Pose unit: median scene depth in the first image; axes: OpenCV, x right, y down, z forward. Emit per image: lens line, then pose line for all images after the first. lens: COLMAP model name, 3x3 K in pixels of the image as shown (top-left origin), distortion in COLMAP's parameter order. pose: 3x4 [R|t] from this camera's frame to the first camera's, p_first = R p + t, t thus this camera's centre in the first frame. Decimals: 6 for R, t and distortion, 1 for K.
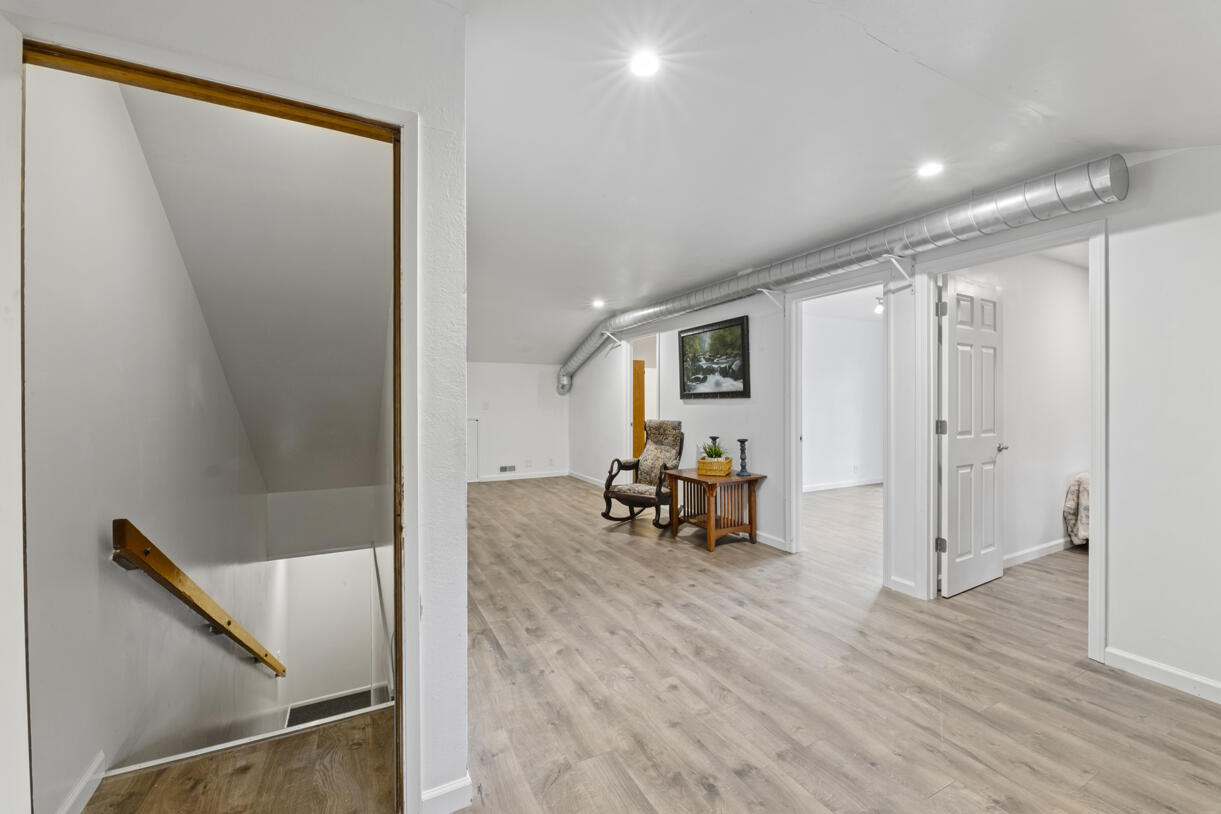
lens RADIAL K [[492.3, 0, 612.7], [0, 492.3, 404.4], [0, 0, 1]] dist [-0.002205, -0.002455]
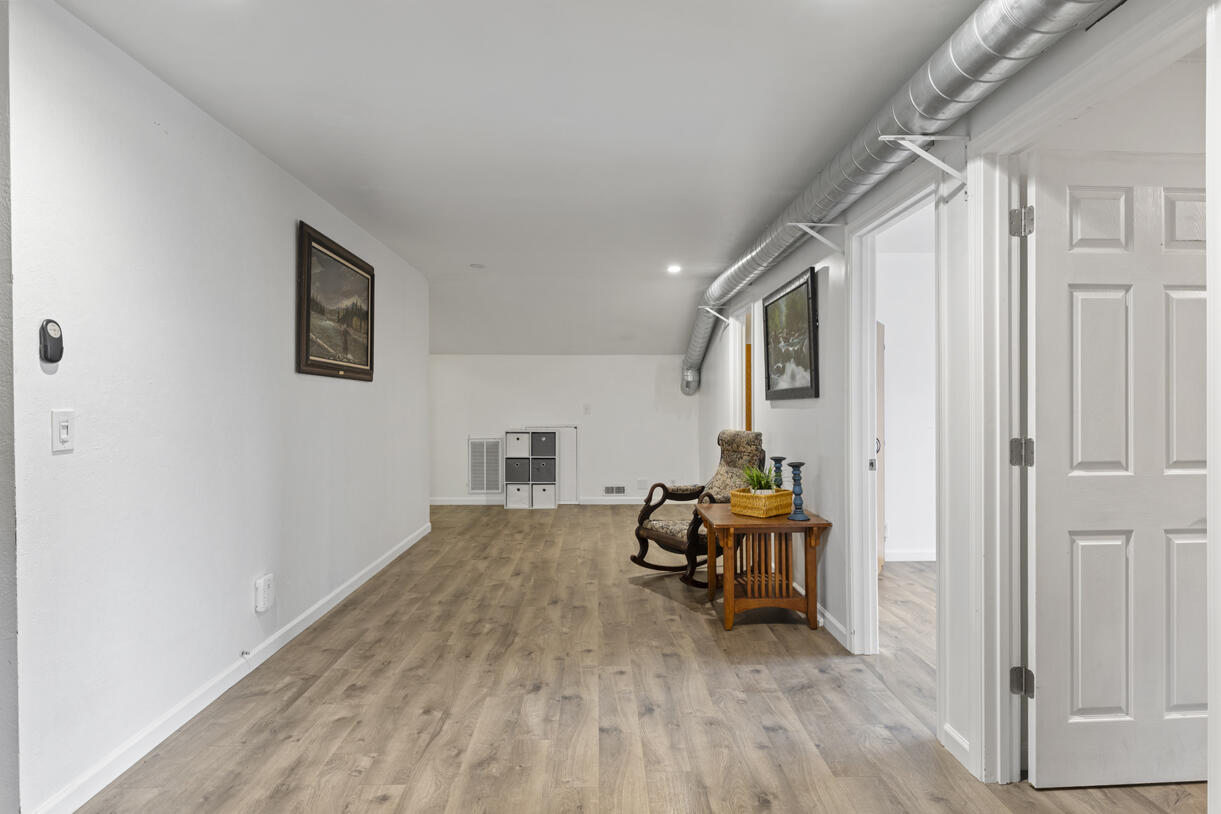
lens RADIAL K [[642.3, 0, 612.3], [0, 642.3, 407.4], [0, 0, 1]] dist [0.003130, -0.001341]
pose [[0.896811, 0.001304, -0.442411, 0.498393], [-0.002008, 0.999997, -0.001124, 0.001075], [0.442409, 0.001896, 0.896812, 0.179007]]
